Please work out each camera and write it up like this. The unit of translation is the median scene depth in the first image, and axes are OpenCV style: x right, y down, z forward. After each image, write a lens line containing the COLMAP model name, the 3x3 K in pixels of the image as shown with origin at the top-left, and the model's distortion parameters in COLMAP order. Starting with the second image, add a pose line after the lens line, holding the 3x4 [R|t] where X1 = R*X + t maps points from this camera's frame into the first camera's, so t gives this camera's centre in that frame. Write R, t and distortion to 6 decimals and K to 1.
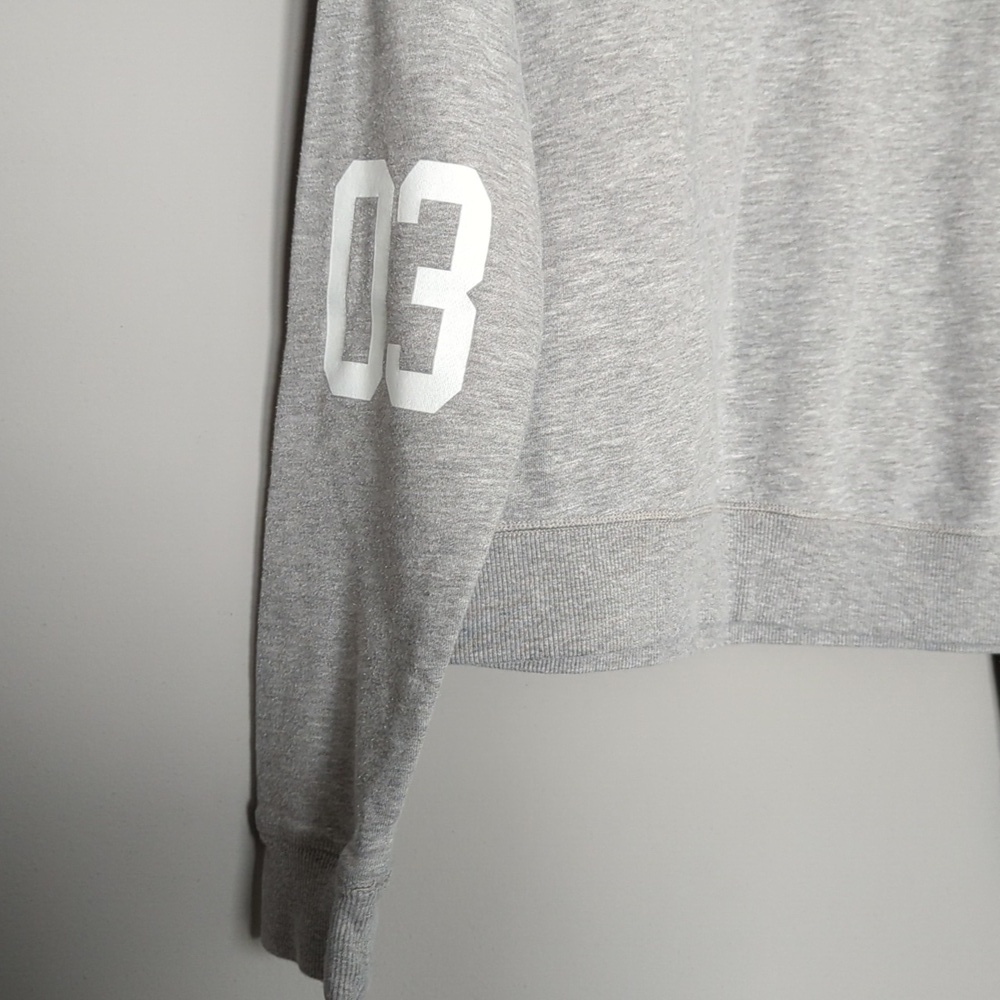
lens RADIAL K [[1624.5, 0, 500.0], [0, 1624.5, 500.0], [0, 0, 1]] dist [0.182110, -0.662279]
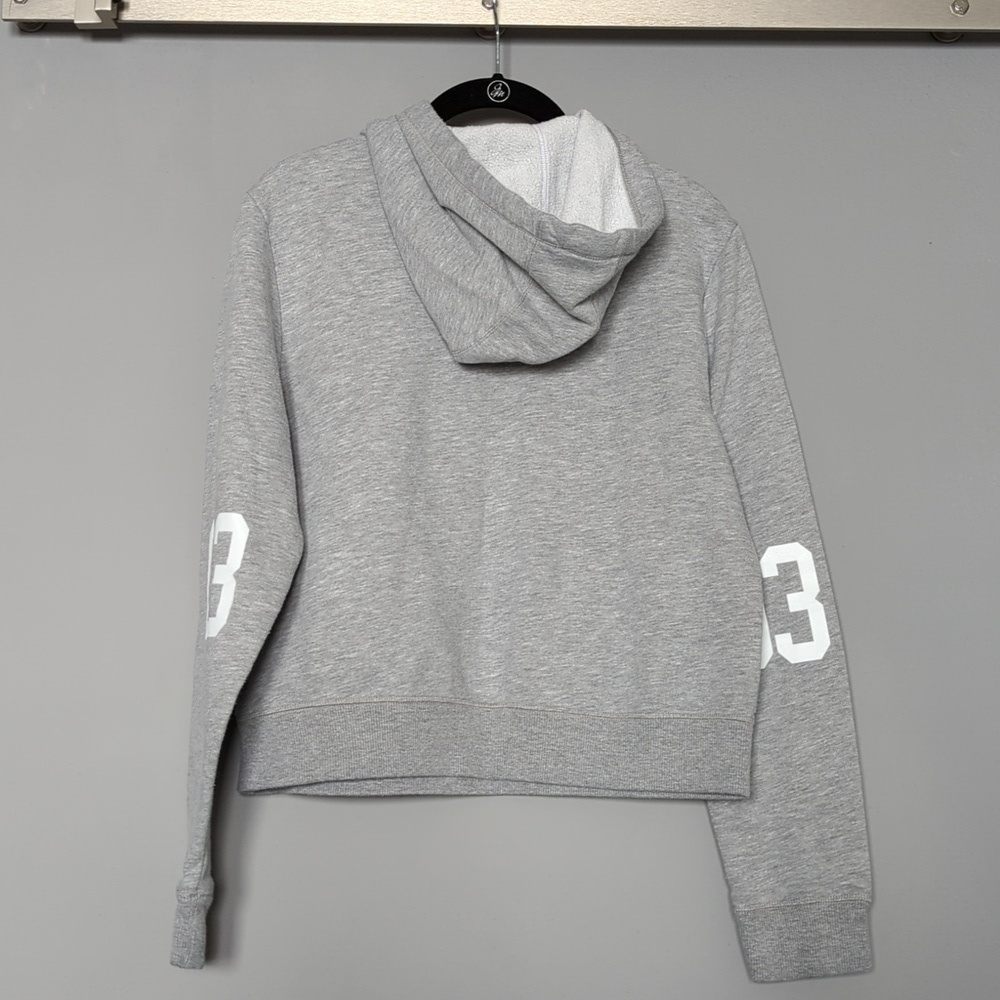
lens RADIAL K [[1624.5, 0, 500.0], [0, 1624.5, 500.0], [0, 0, 1]] dist [0.182110, -0.662279]
pose [[0.906086, -0.120761, -0.405493, 0.849767], [0.003092, 0.960266, -0.279070, 0.264502], [0.423082, 0.251607, 0.870457, -0.468457]]
